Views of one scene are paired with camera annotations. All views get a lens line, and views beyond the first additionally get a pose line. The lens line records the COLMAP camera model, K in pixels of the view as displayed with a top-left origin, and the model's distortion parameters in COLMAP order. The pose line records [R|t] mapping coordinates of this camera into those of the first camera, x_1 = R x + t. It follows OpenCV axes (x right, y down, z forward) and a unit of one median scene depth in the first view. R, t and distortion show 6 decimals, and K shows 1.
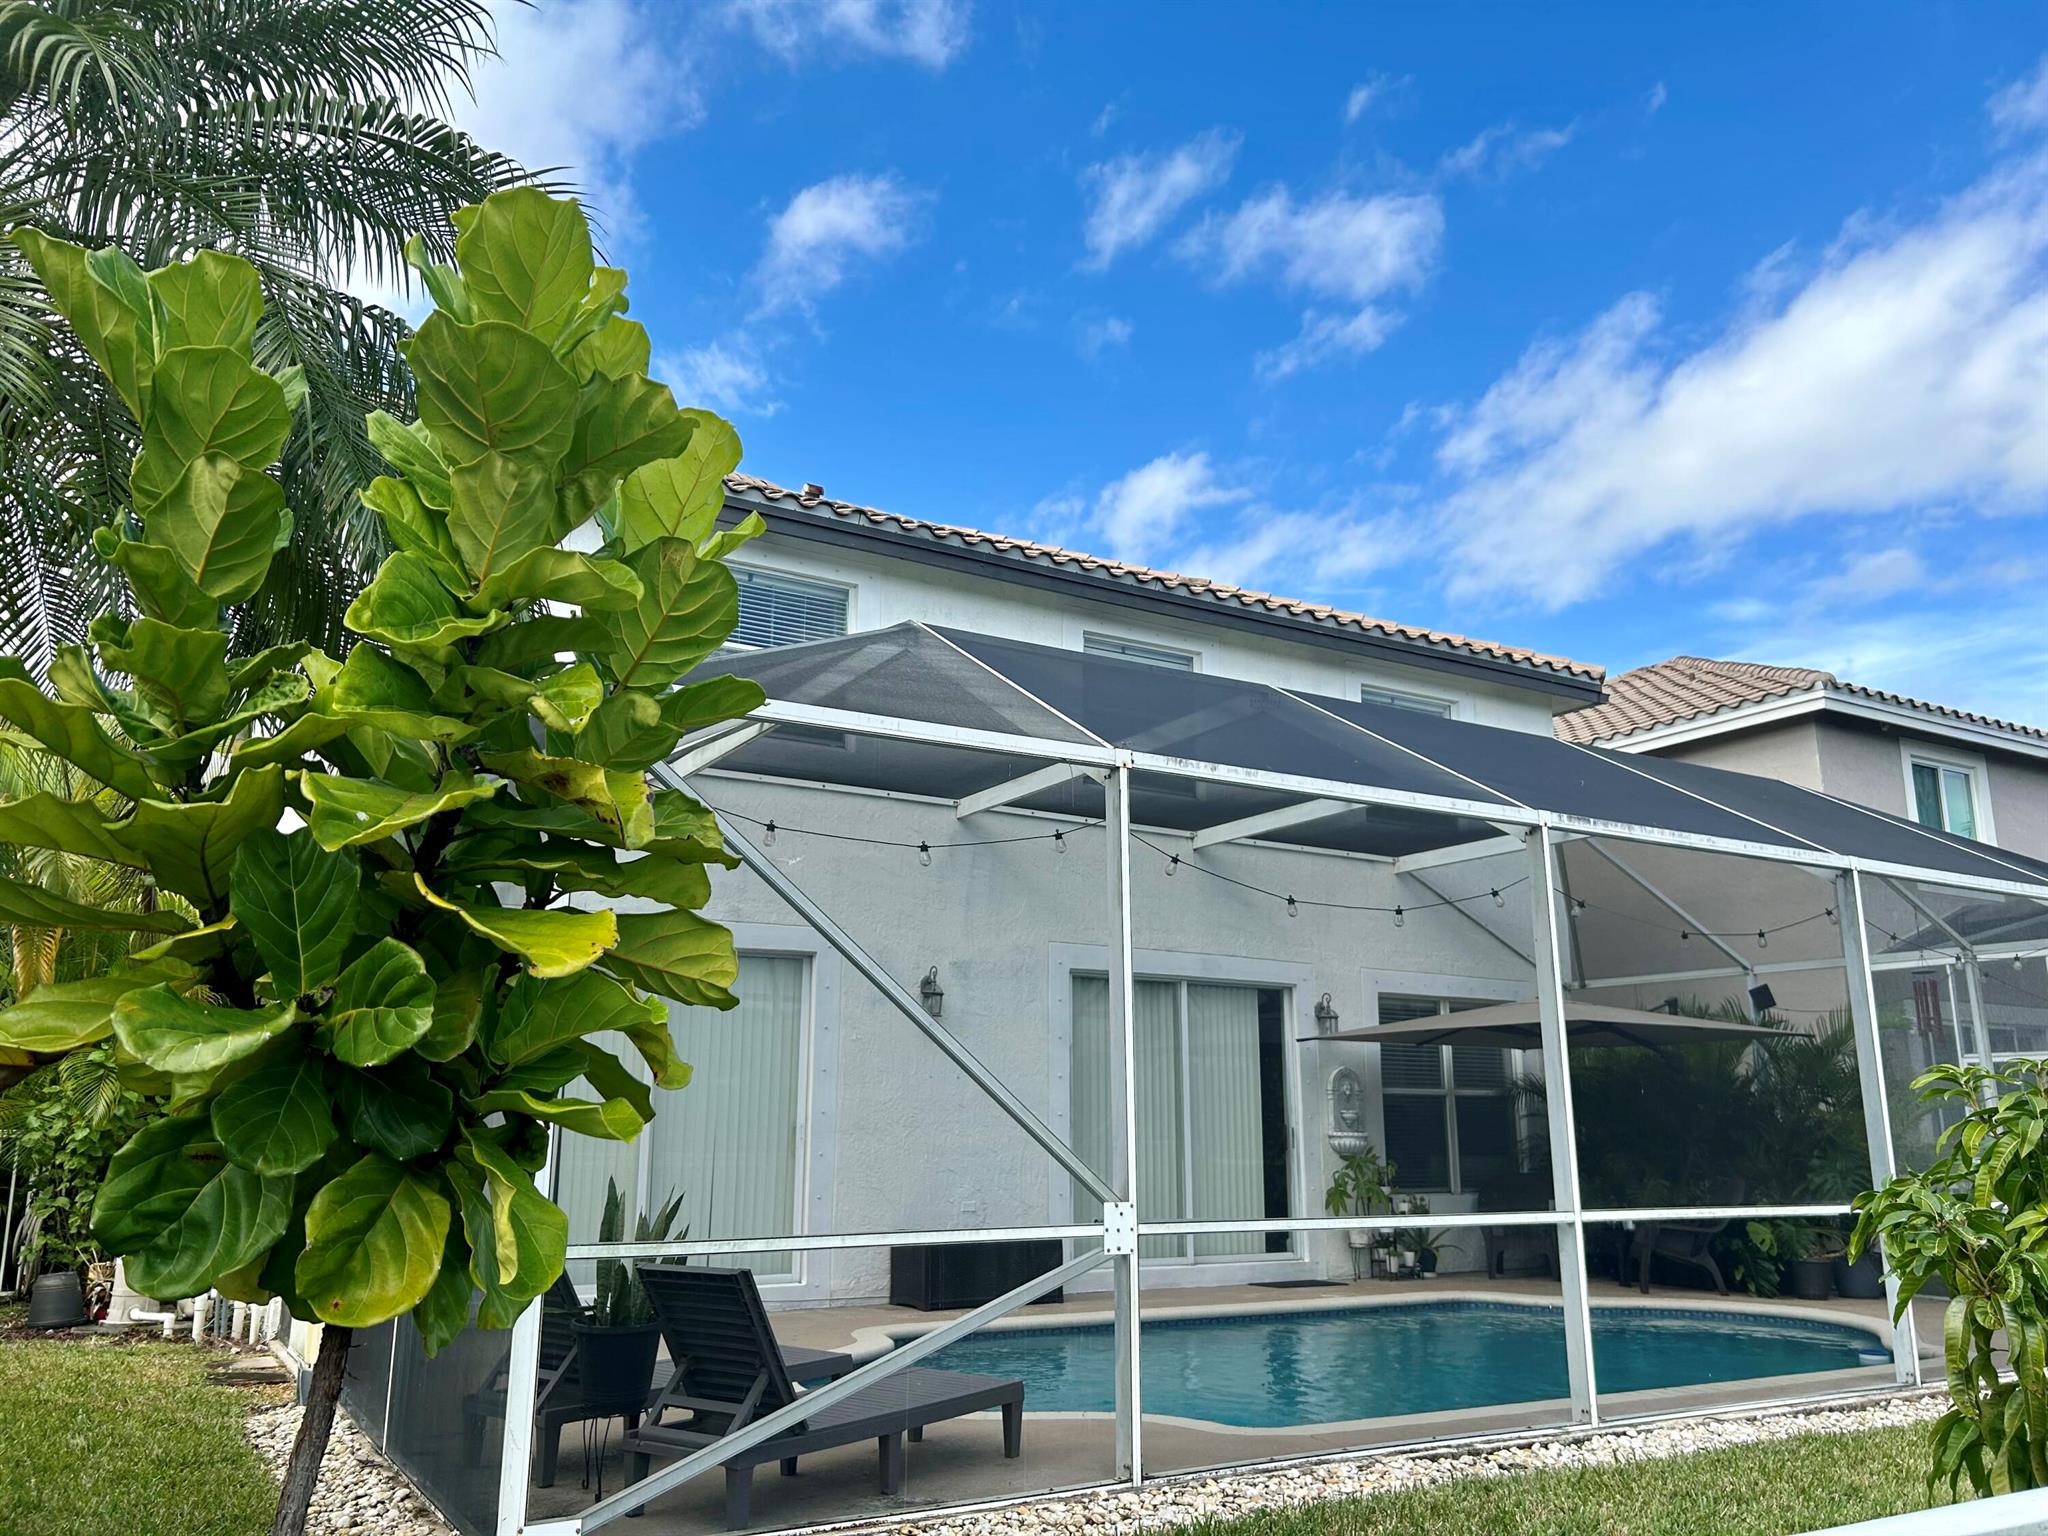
lens RADIAL K [[1593.4, 0, 1024.0], [0, 1593.4, 768.0], [0, 0, 1]] dist [0.010340, 0.004858]
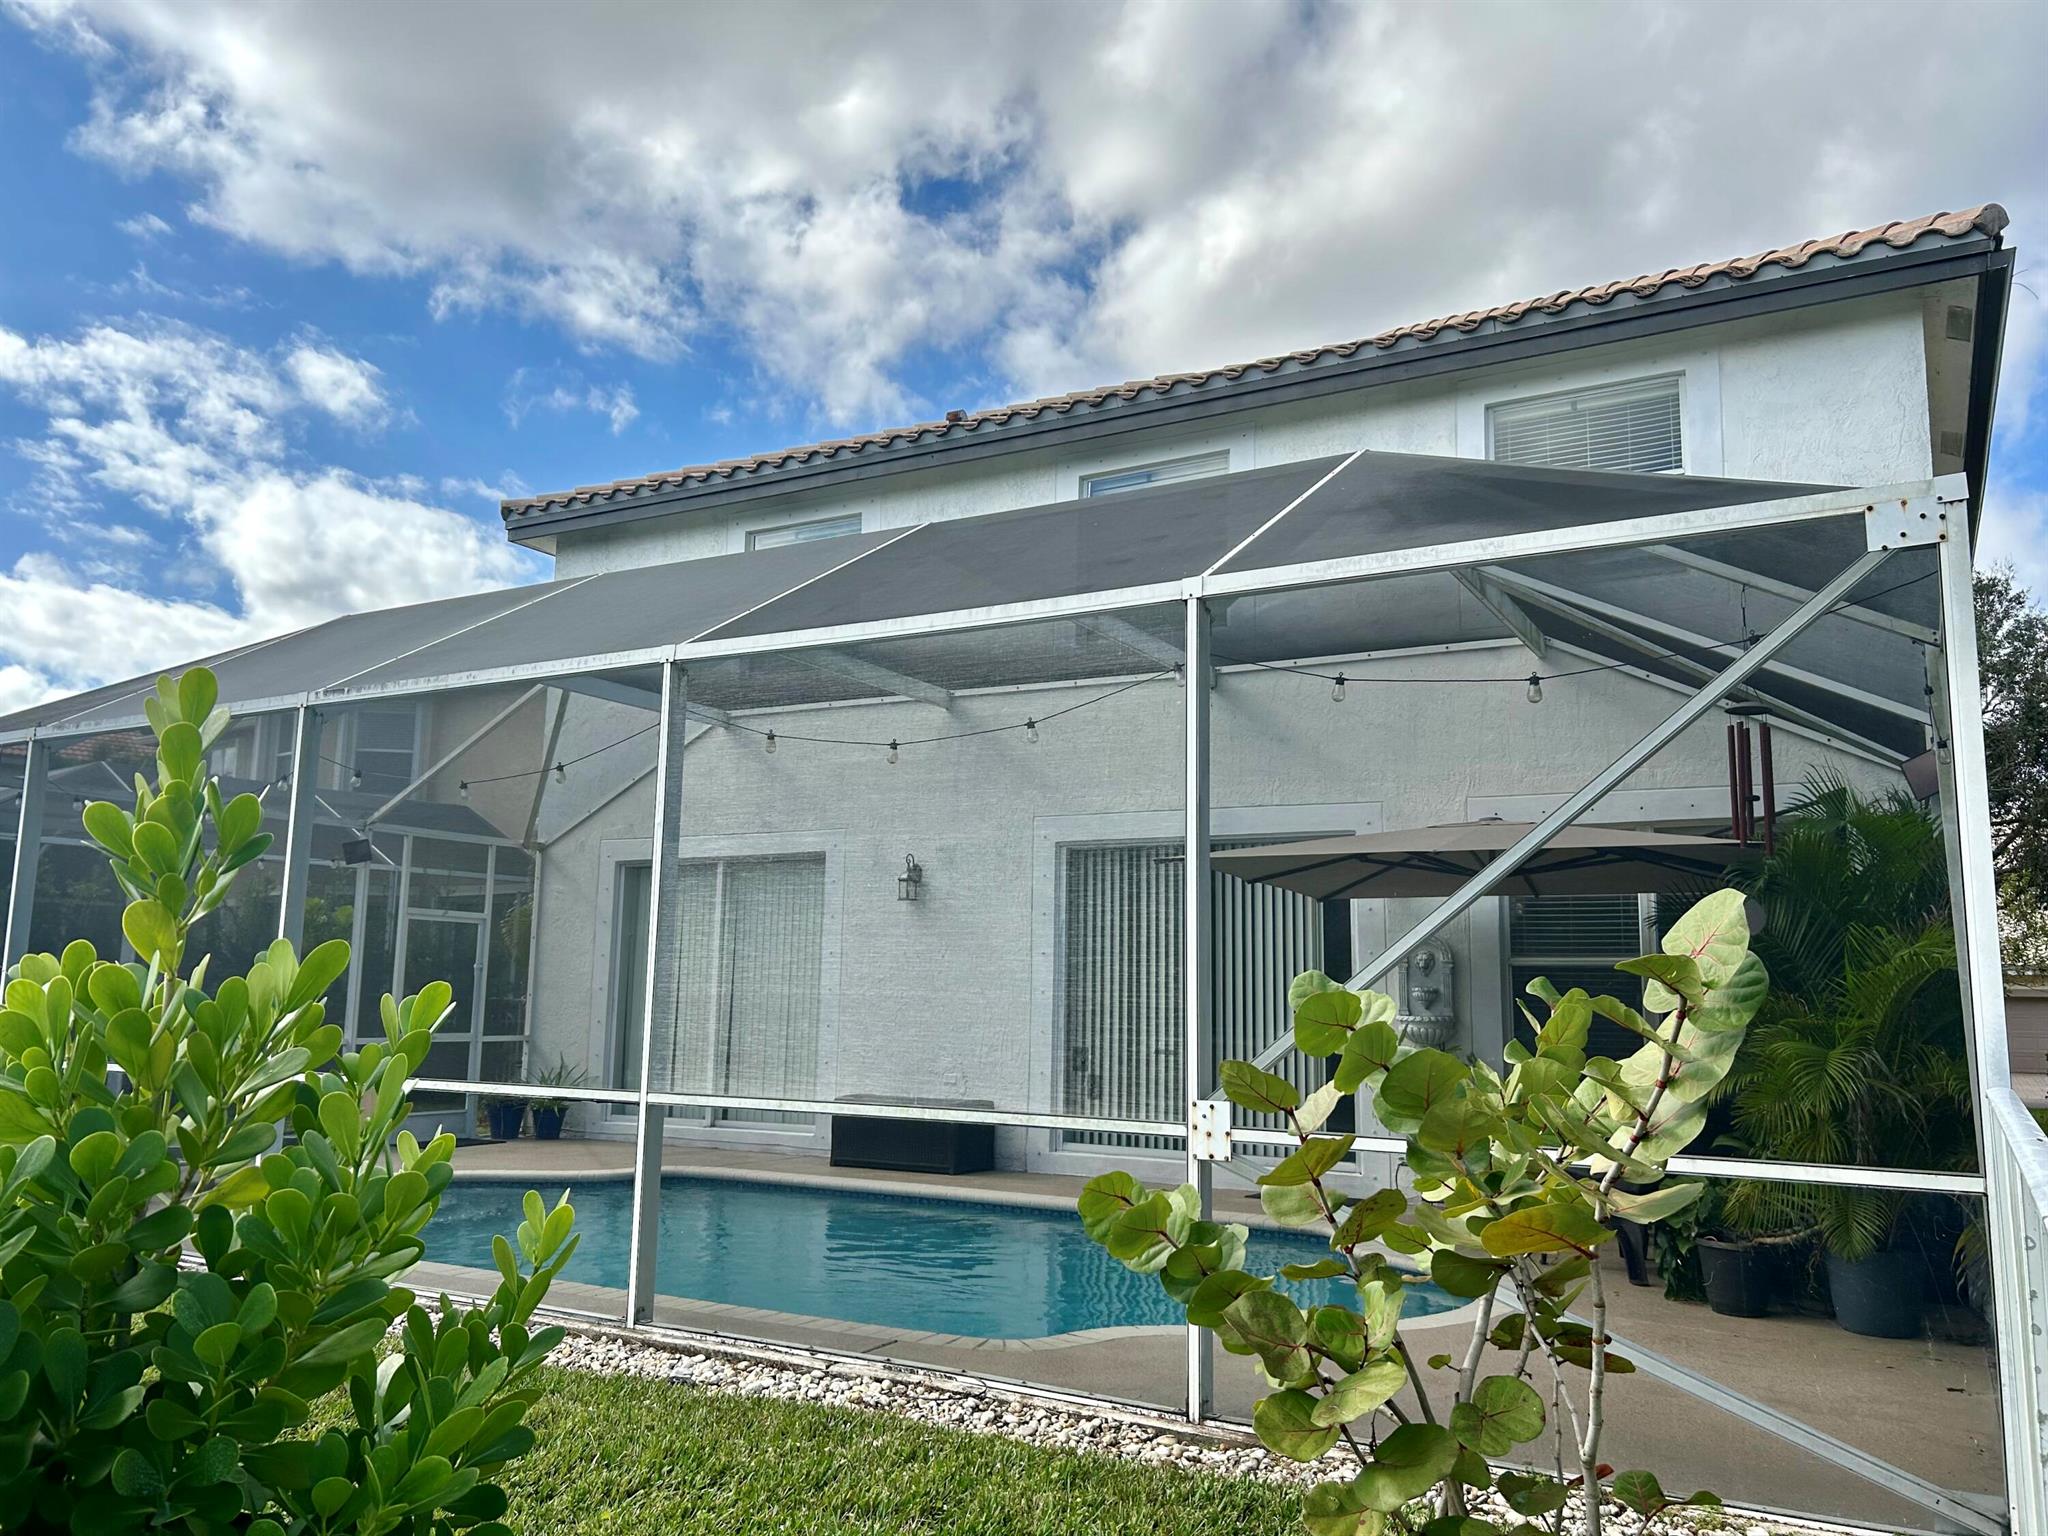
lens RADIAL K [[1593.4, 0, 1024.0], [0, 1593.4, 768.0], [0, 0, 1]] dist [0.010340, 0.004858]
pose [[0.517030, -0.129390, -0.846131, 0.881204], [0.182954, 0.982370, -0.038429, 0.122331], [0.836186, -0.134934, 0.531587, 0.518776]]
